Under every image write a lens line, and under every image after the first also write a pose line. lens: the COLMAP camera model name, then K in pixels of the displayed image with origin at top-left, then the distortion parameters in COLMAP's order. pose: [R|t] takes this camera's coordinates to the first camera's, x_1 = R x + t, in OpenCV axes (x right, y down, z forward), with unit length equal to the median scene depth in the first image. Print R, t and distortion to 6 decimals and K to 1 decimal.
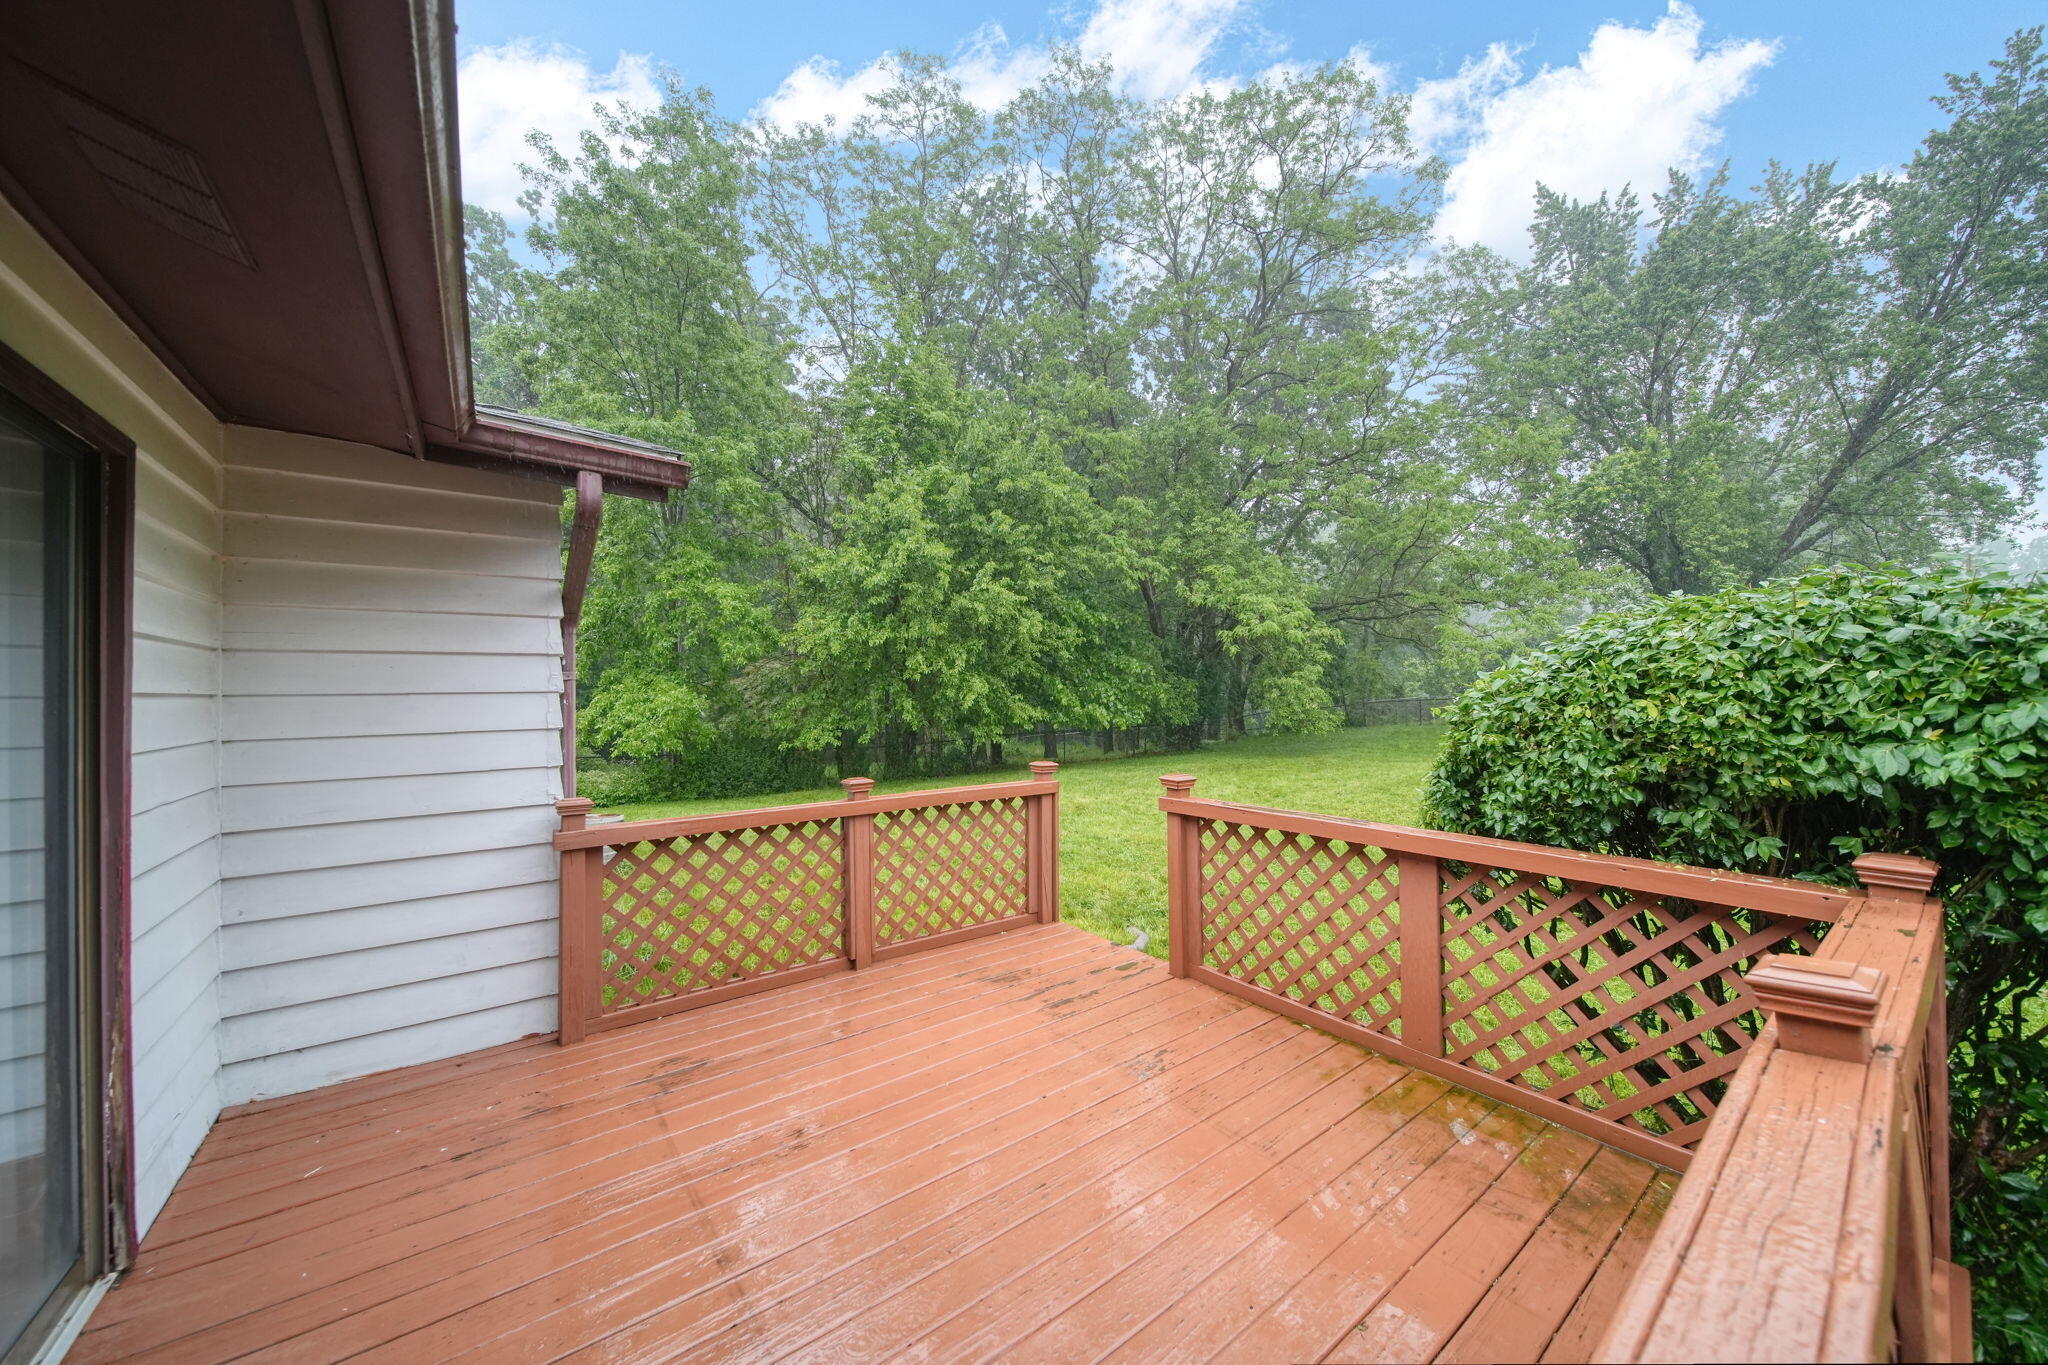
lens RADIAL K [[721.4, 0, 1021.4], [0, 721.4, 688.7], [0, 0, 1]] dist [0.002101, -0.001638]
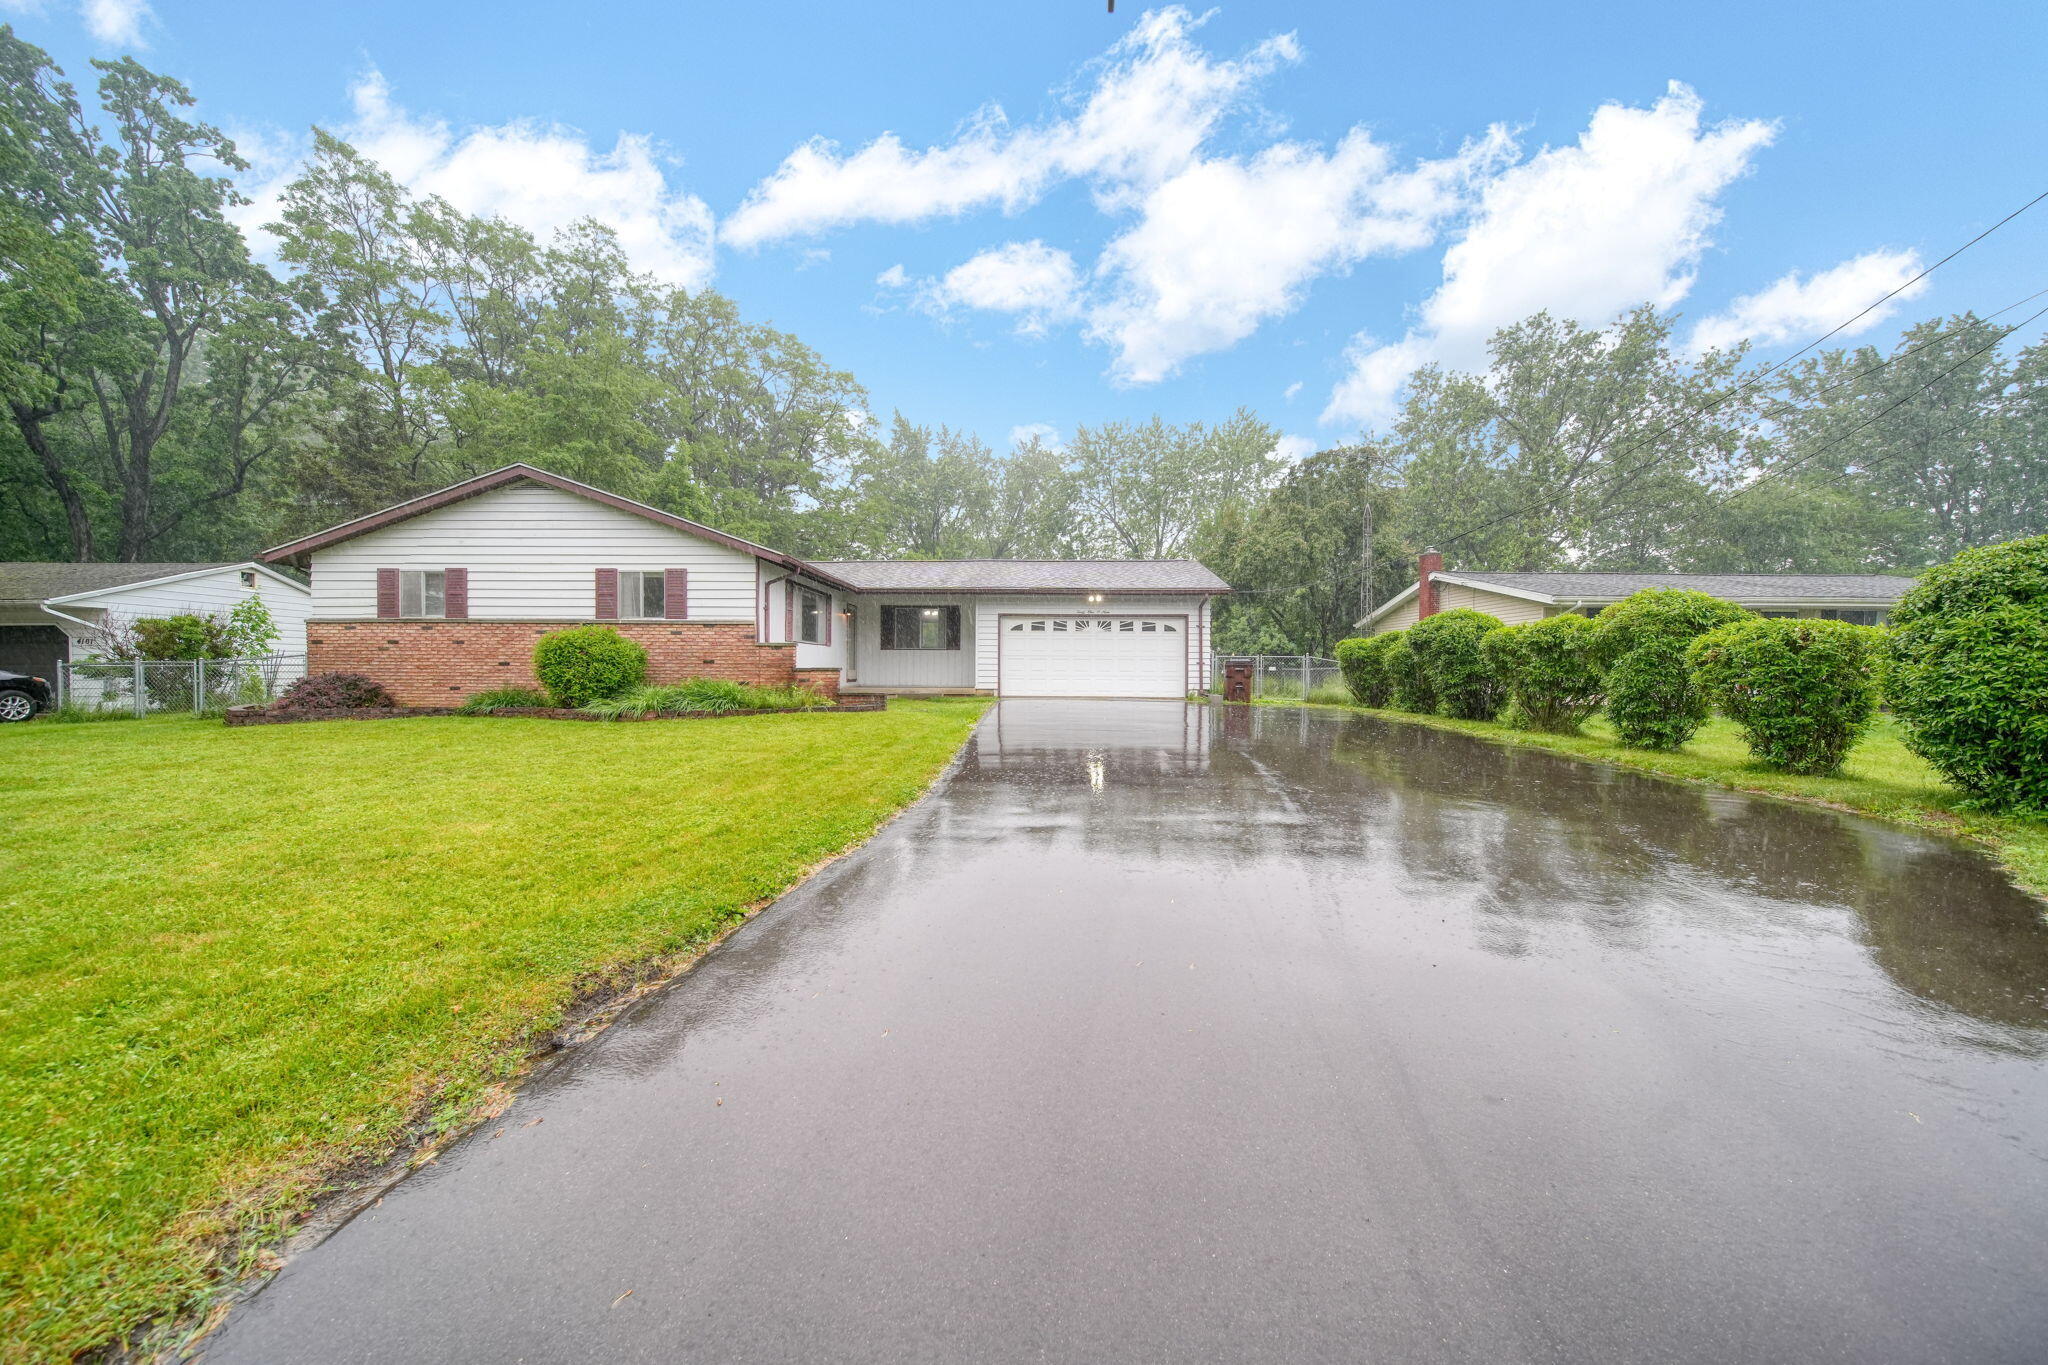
lens RADIAL K [[721.4, 0, 1021.4], [0, 721.4, 688.7], [0, 0, 1]] dist [0.002101, -0.001638]
pose [[0.618401, 0.001408, 0.785861, -0.748613], [-0.020826, 0.999677, 0.014598, 0.052883], [-0.785587, -0.025394, 0.618230, -0.628752]]
